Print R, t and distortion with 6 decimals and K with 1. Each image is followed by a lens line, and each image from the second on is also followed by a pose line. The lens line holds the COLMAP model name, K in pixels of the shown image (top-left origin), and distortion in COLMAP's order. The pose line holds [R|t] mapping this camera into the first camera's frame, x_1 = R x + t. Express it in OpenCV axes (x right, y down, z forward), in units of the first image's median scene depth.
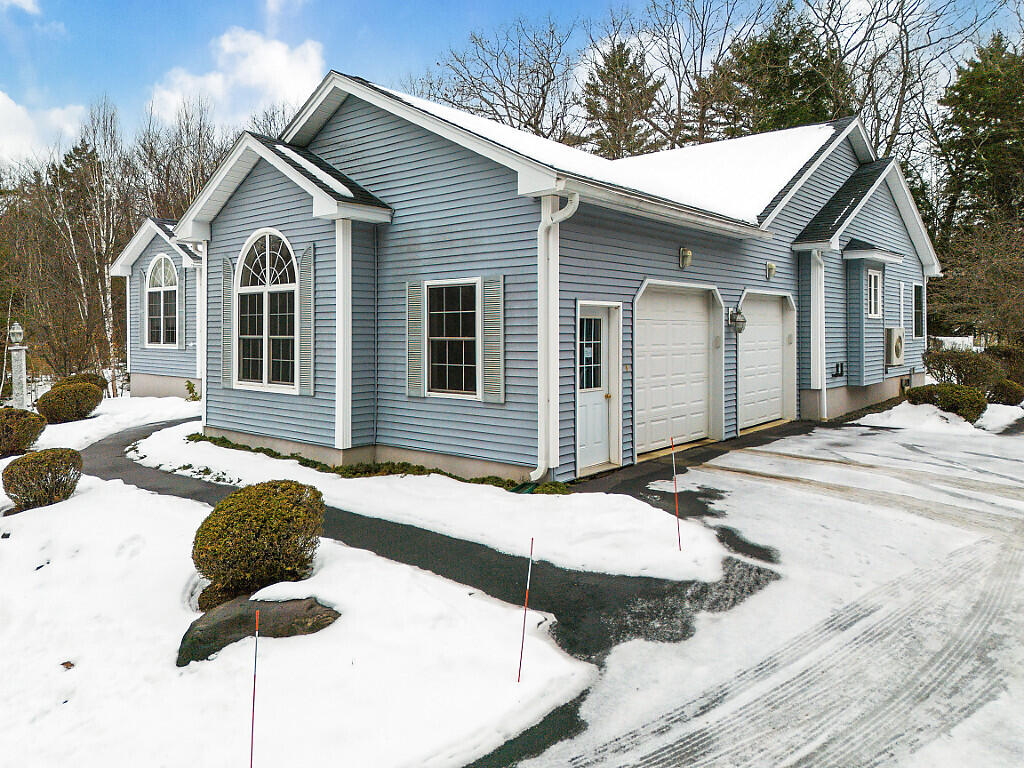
lens RADIAL K [[729.4, 0, 519.3], [0, 729.4, 324.5], [0, 0, 1]] dist [0.065328, -0.047861]
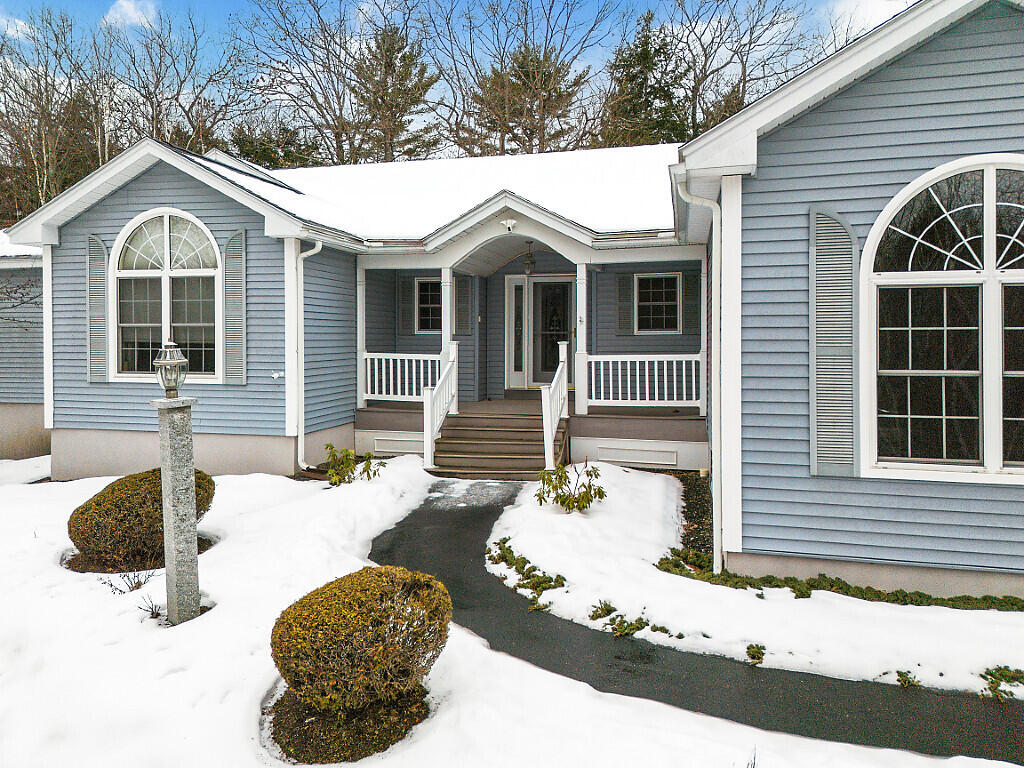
lens RADIAL K [[729.4, 0, 517.4], [0, 729.4, 342.6], [0, 0, 1]] dist [0.065328, -0.047861]
pose [[0.897398, -0.002456, 0.441215, -0.942526], [-0.002922, 0.999929, 0.011509, -0.009798], [-0.441212, -0.011618, 0.897328, 0.758445]]
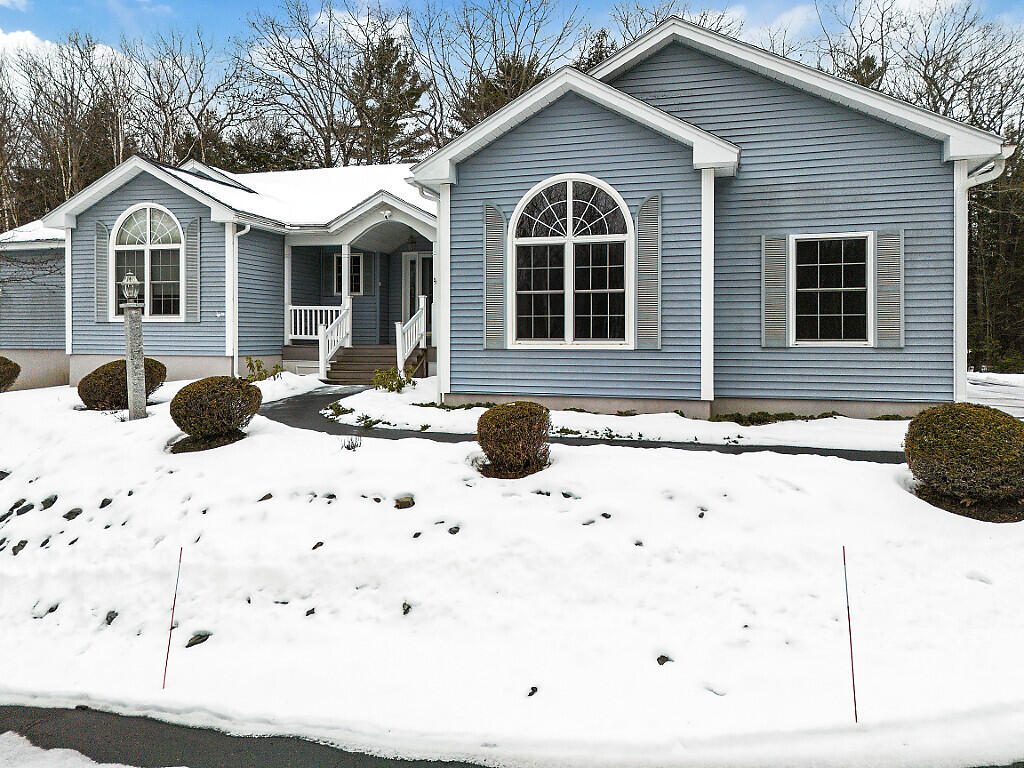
lens RADIAL K [[729.4, 0, 514.2], [0, 729.4, 333.1], [0, 0, 1]] dist [0.065328, -0.047861]
pose [[0.909024, 0.004948, 0.416715, -0.874457], [-0.006540, 0.999976, 0.002392, 0.075370], [-0.416693, -0.004900, 0.909034, 0.203926]]
